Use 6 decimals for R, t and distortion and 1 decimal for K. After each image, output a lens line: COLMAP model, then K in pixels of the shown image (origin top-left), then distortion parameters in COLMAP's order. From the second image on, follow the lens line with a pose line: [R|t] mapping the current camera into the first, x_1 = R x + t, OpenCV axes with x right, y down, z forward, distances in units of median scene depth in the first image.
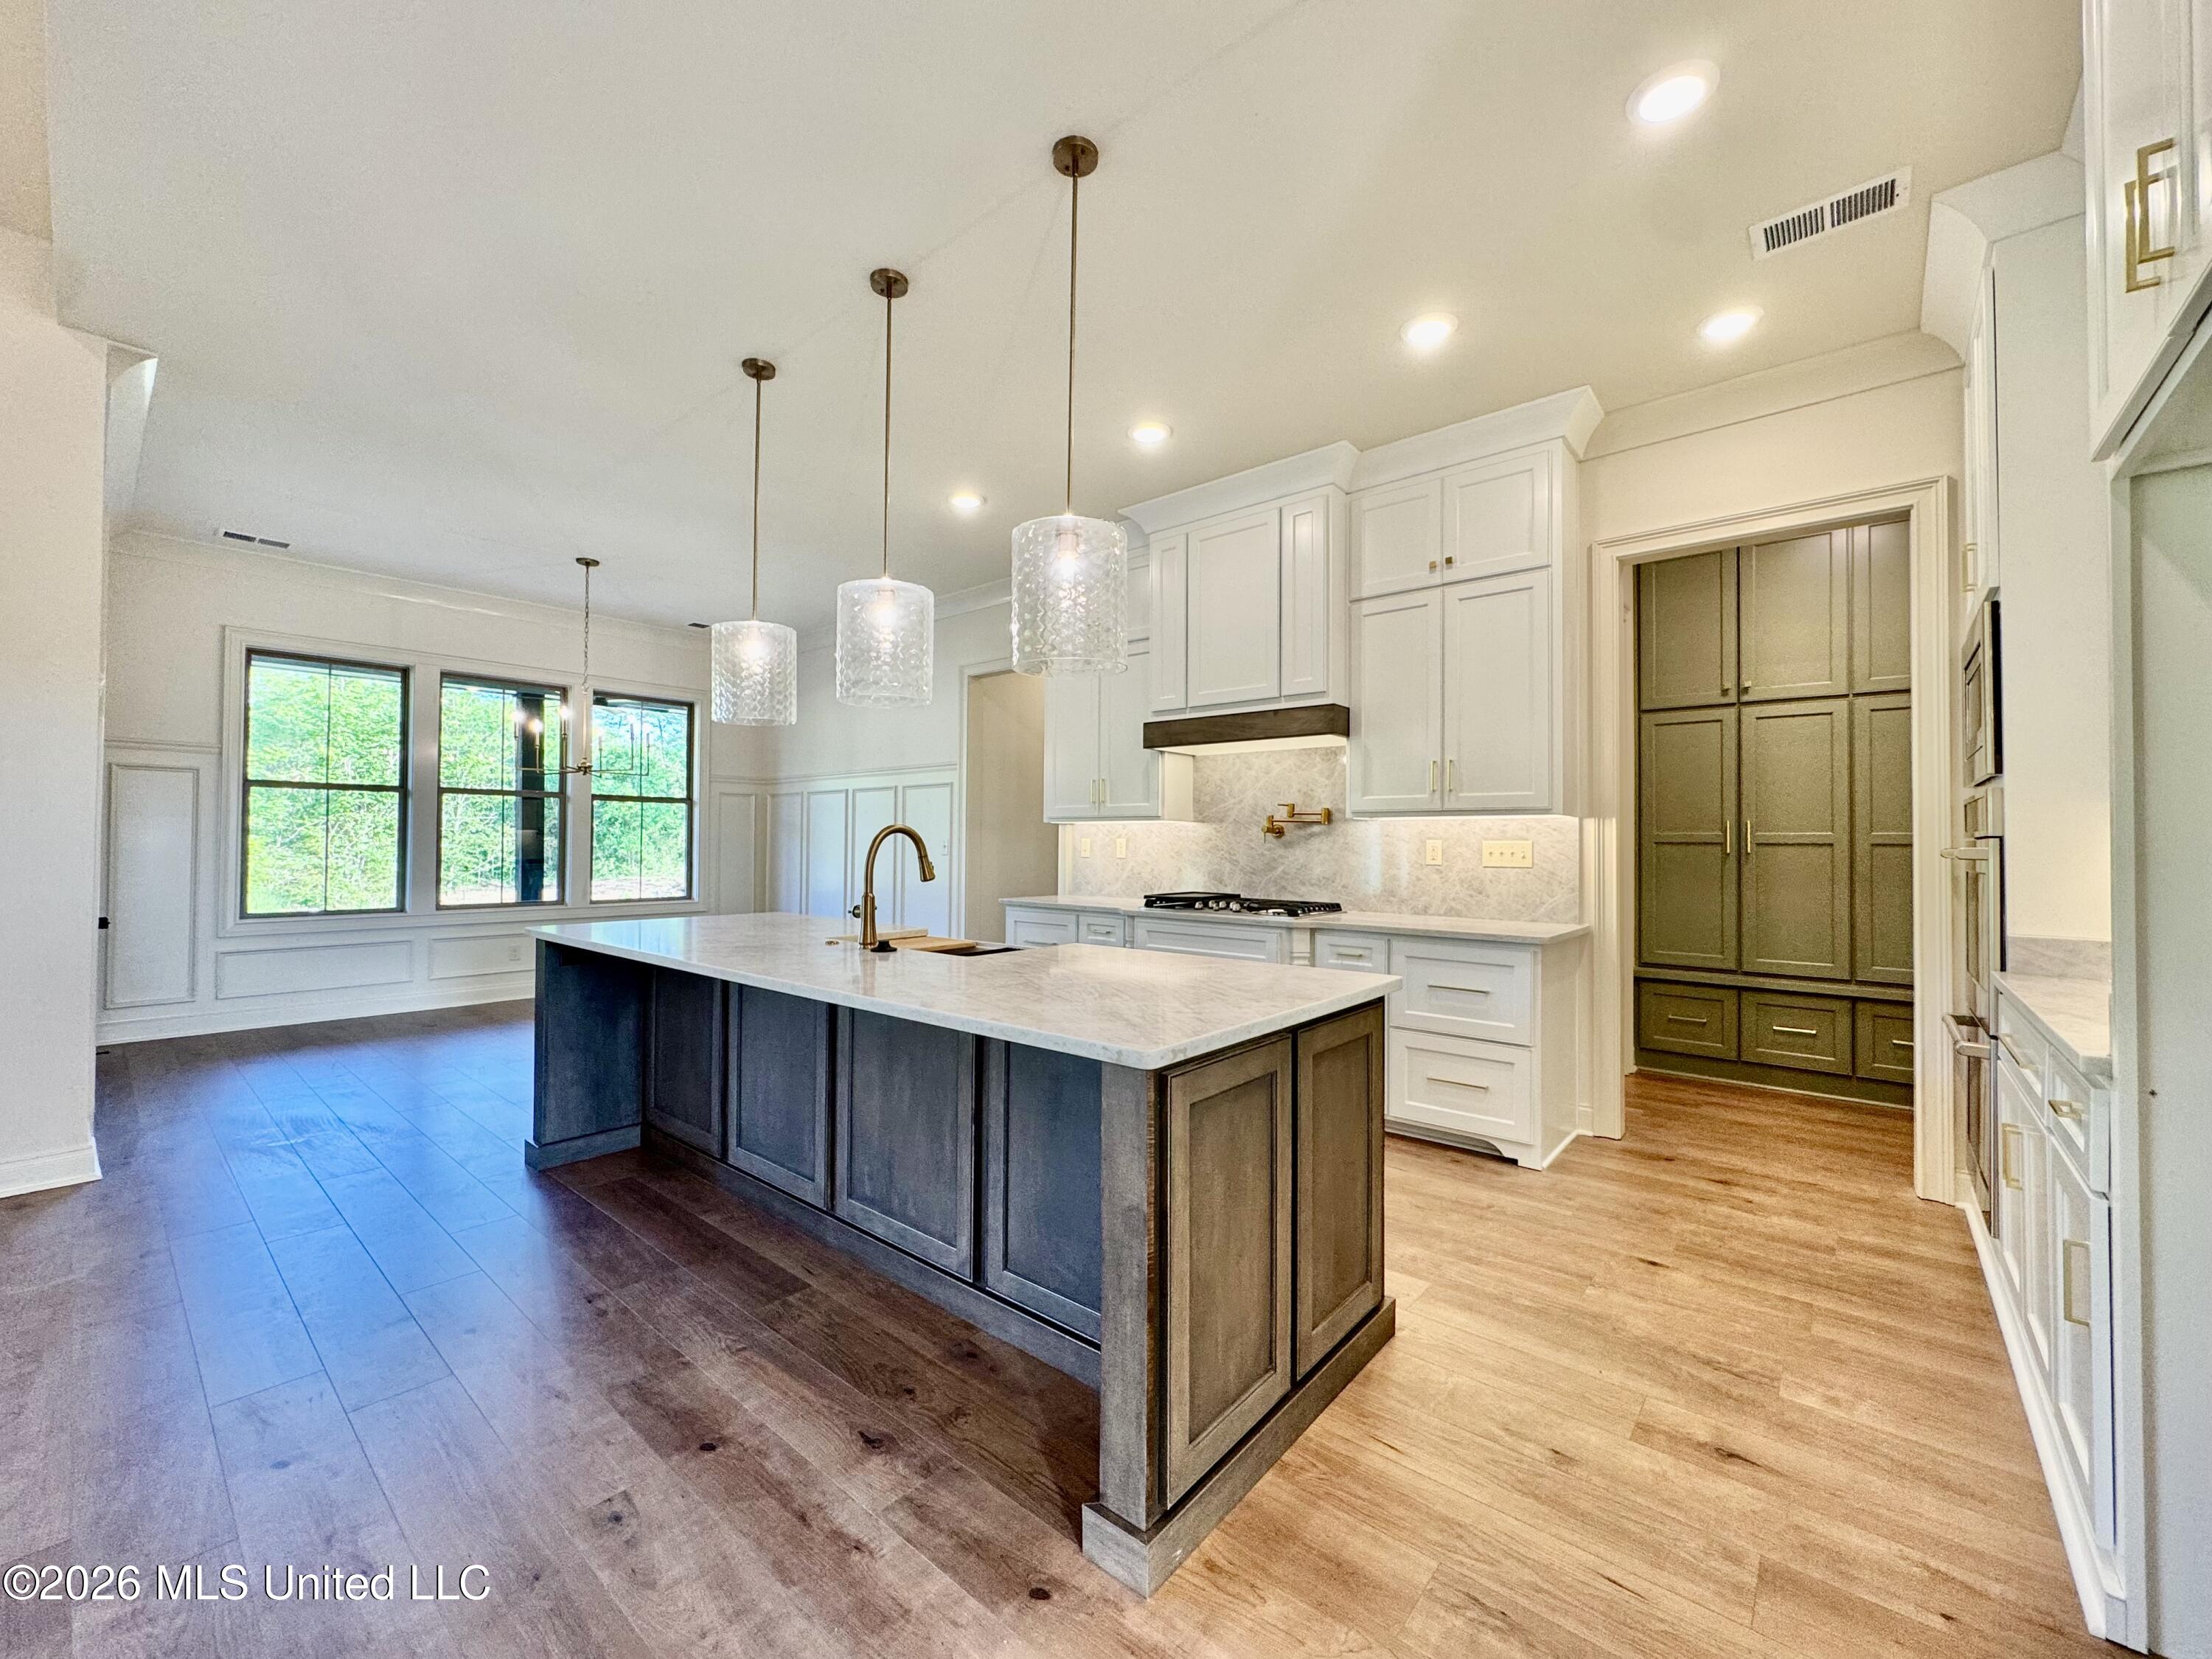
lens RADIAL K [[885.8, 0, 1102.0], [0, 885.8, 828.6], [0, 0, 1]] dist [-0.002898, -0.000138]
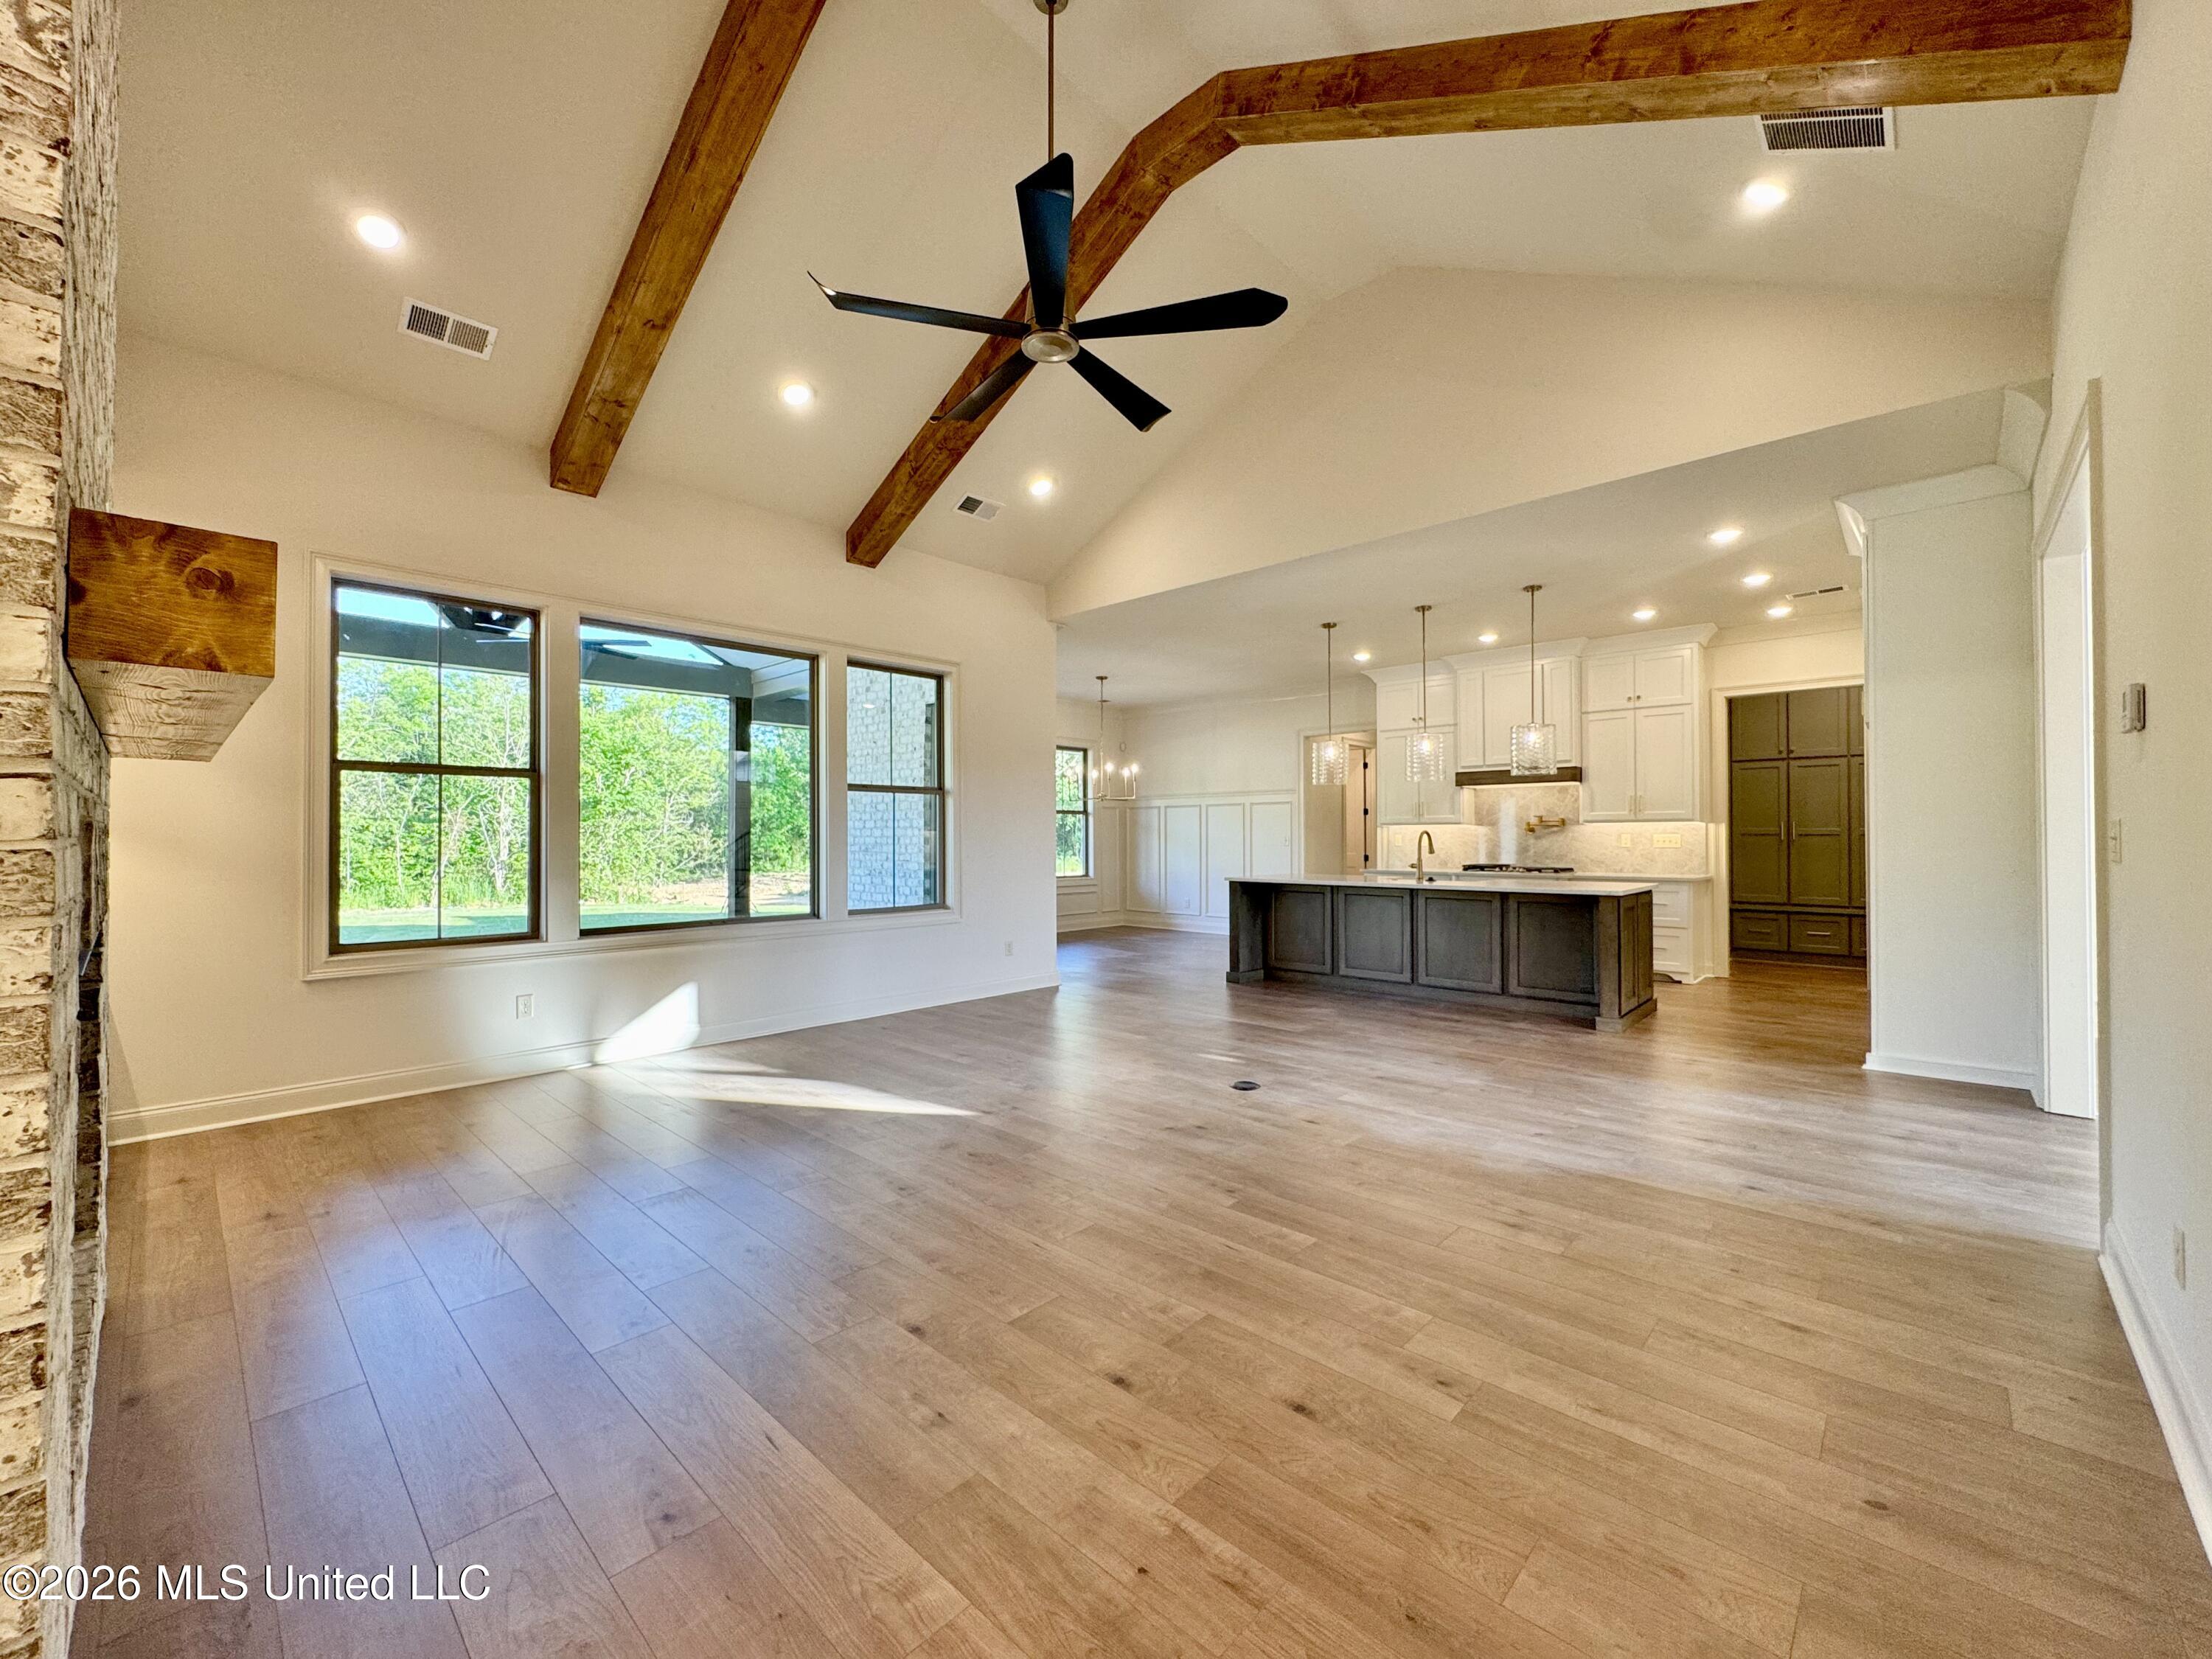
lens RADIAL K [[885.8, 0, 1102.0], [0, 885.8, 828.6], [0, 0, 1]] dist [-0.002898, -0.000138]
pose [[0.998812, -0.008904, -0.047911, -0.641044], [0.009139, 0.999947, 0.004687, -0.018255], [0.047867, -0.005119, 0.998841, -0.939405]]
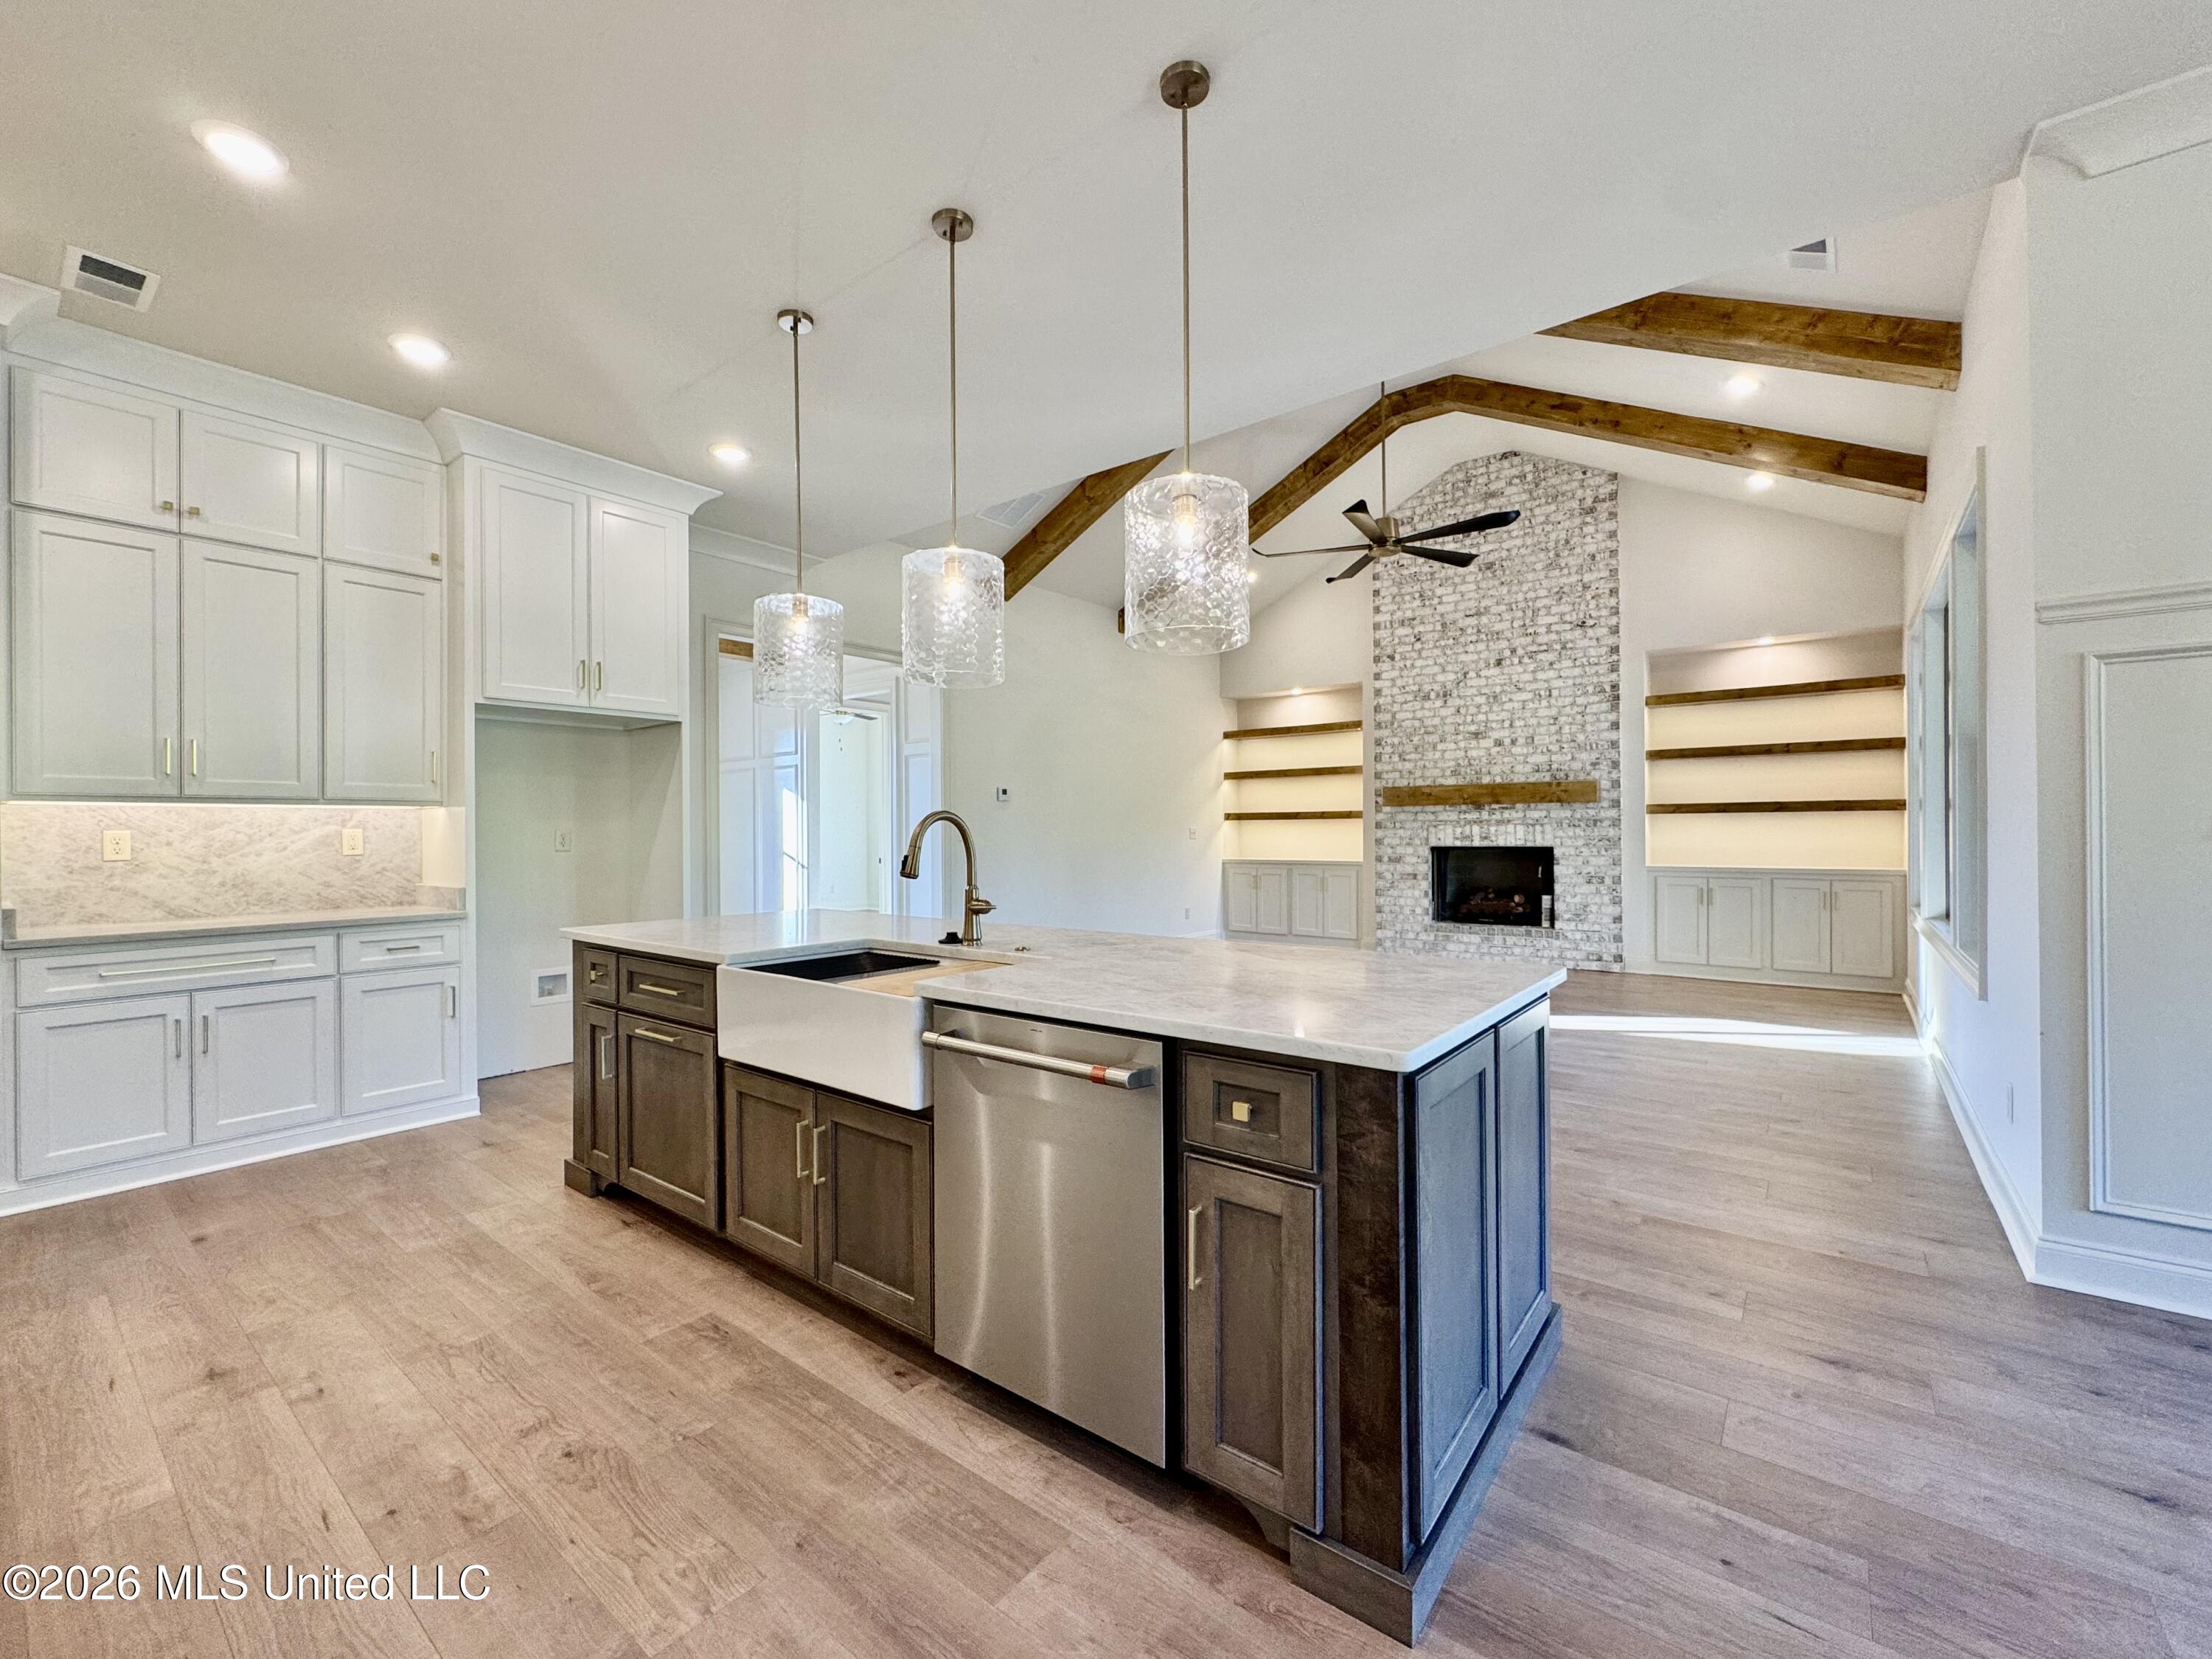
lens RADIAL K [[919.6, 0, 1103.1], [0, 919.6, 826.4], [0, 0, 1]] dist [-0.002450, 0.000257]
pose [[-0.999286, 0.000249, -0.037779, -0.227510], [0.001022, 0.999790, -0.020449, 0.019087], [0.037766, -0.020473, -0.999077, 1.230937]]
